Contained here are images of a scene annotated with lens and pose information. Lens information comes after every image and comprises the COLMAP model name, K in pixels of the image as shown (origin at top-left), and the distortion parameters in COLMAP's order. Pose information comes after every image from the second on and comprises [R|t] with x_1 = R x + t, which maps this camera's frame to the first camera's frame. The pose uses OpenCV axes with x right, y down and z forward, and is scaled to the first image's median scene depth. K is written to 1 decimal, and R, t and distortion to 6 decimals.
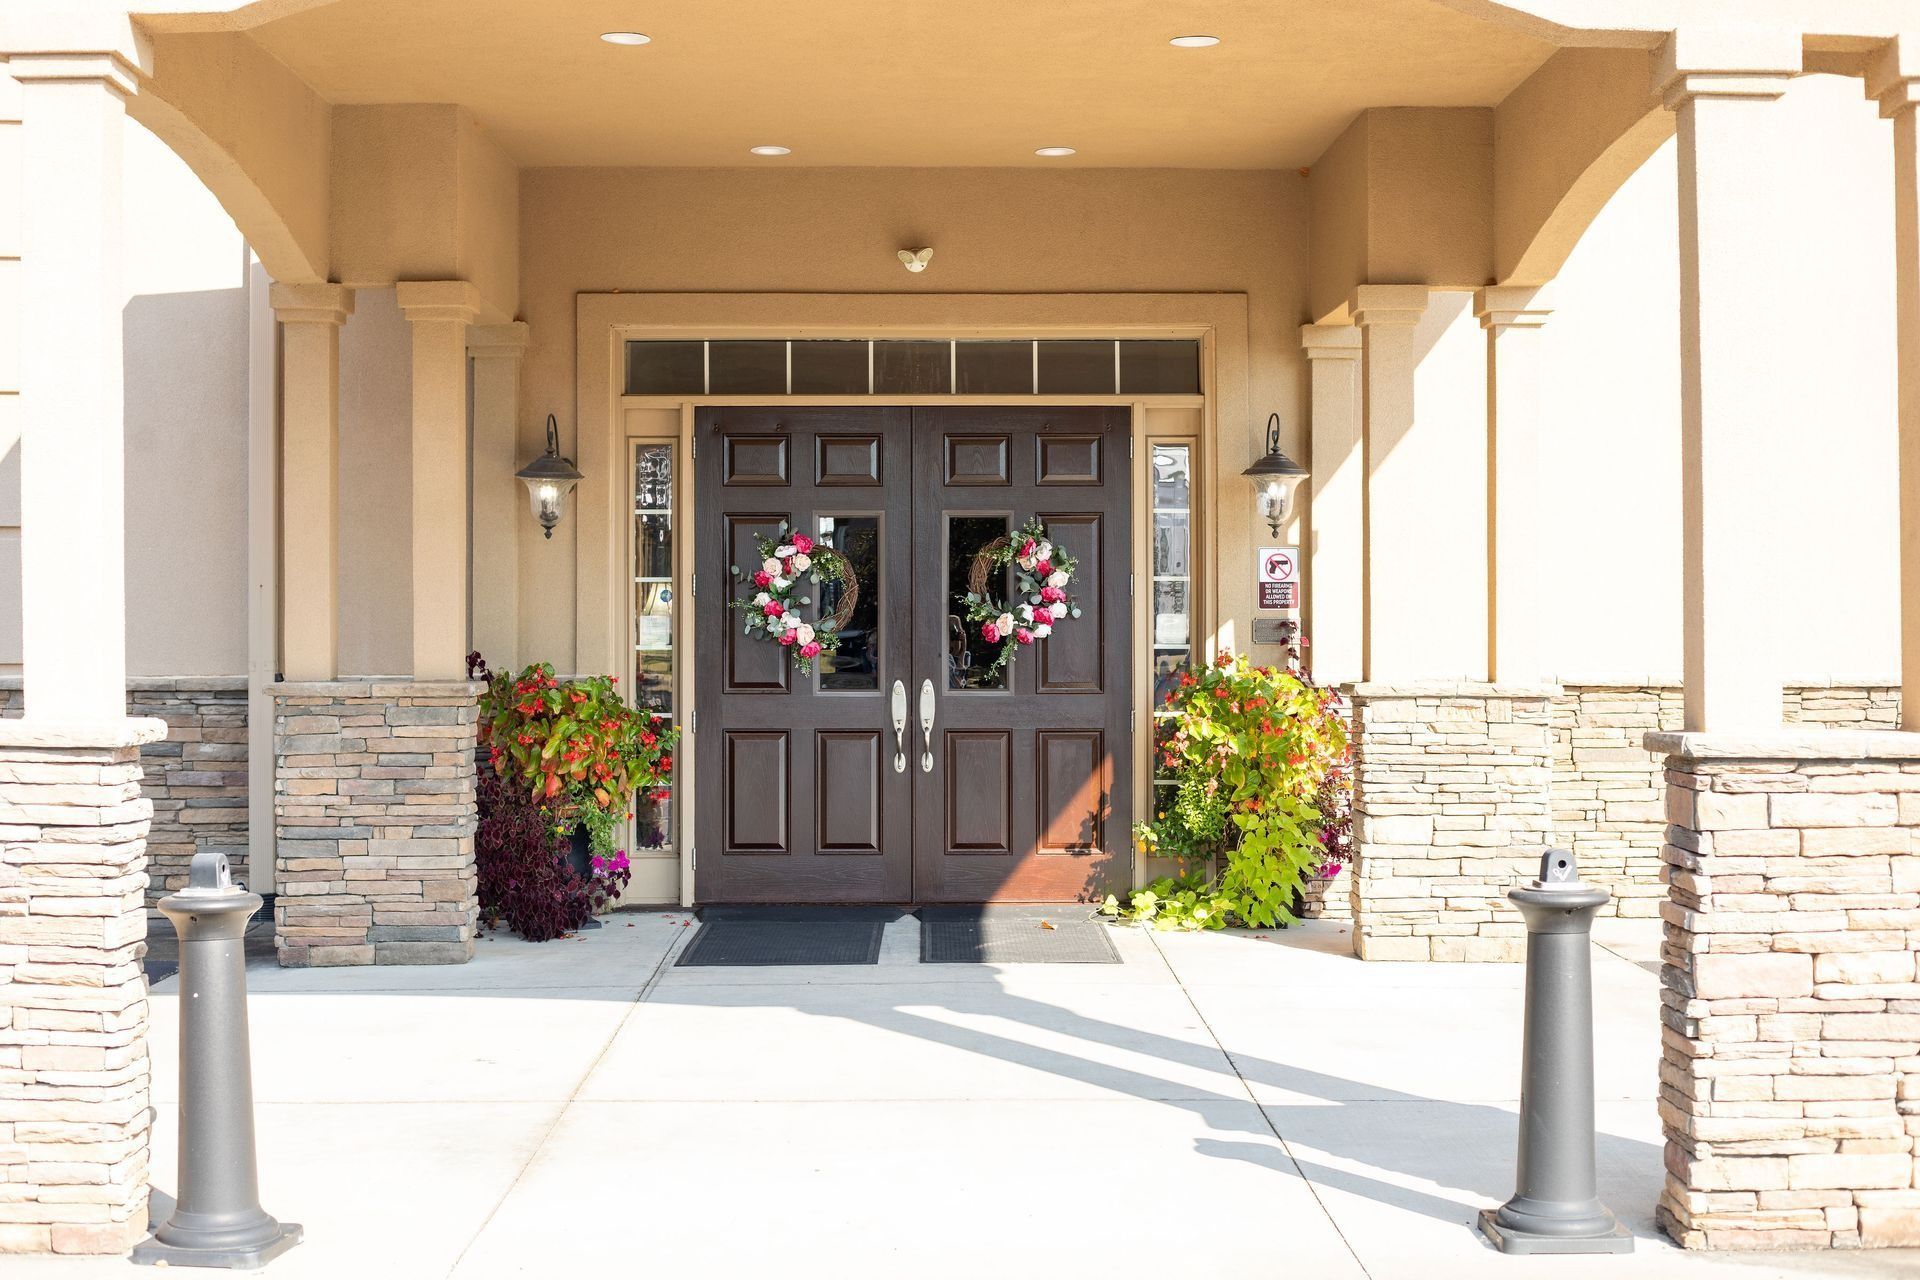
lens RADIAL K [[2336.2, 0, 960.0], [0, 2336.2, 640.0], [0, 0, 1]] dist [-0.003946, -0.012937]
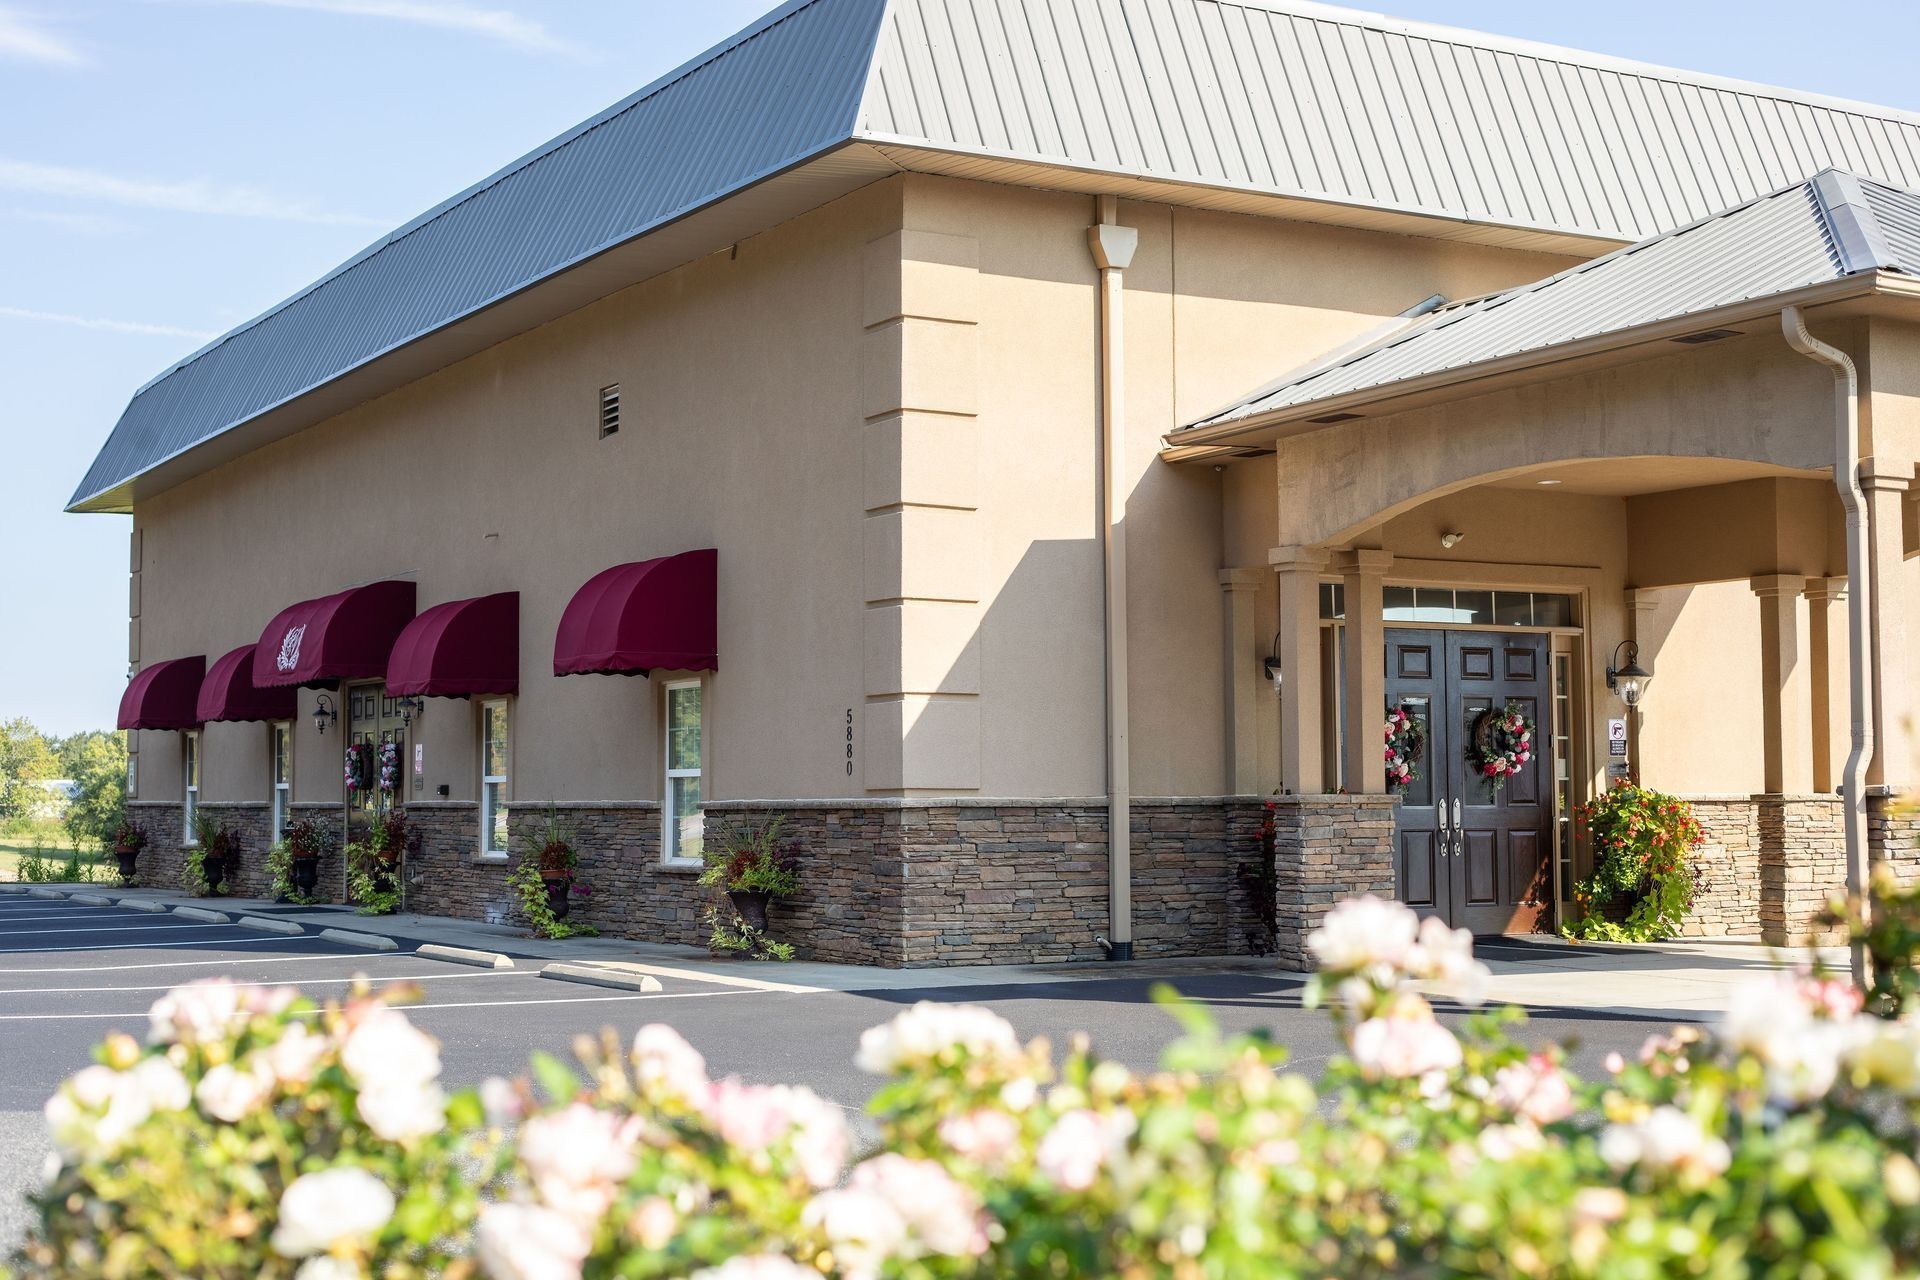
lens RADIAL K [[2336.2, 0, 960.0], [0, 2336.2, 640.0], [0, 0, 1]] dist [-0.003946, -0.012937]
pose [[0.889855, 0.028062, 0.455380, -1.070157], [0.006685, 0.997198, -0.074514, 0.026032], [-0.456195, 0.069351, 0.887173, -0.290047]]
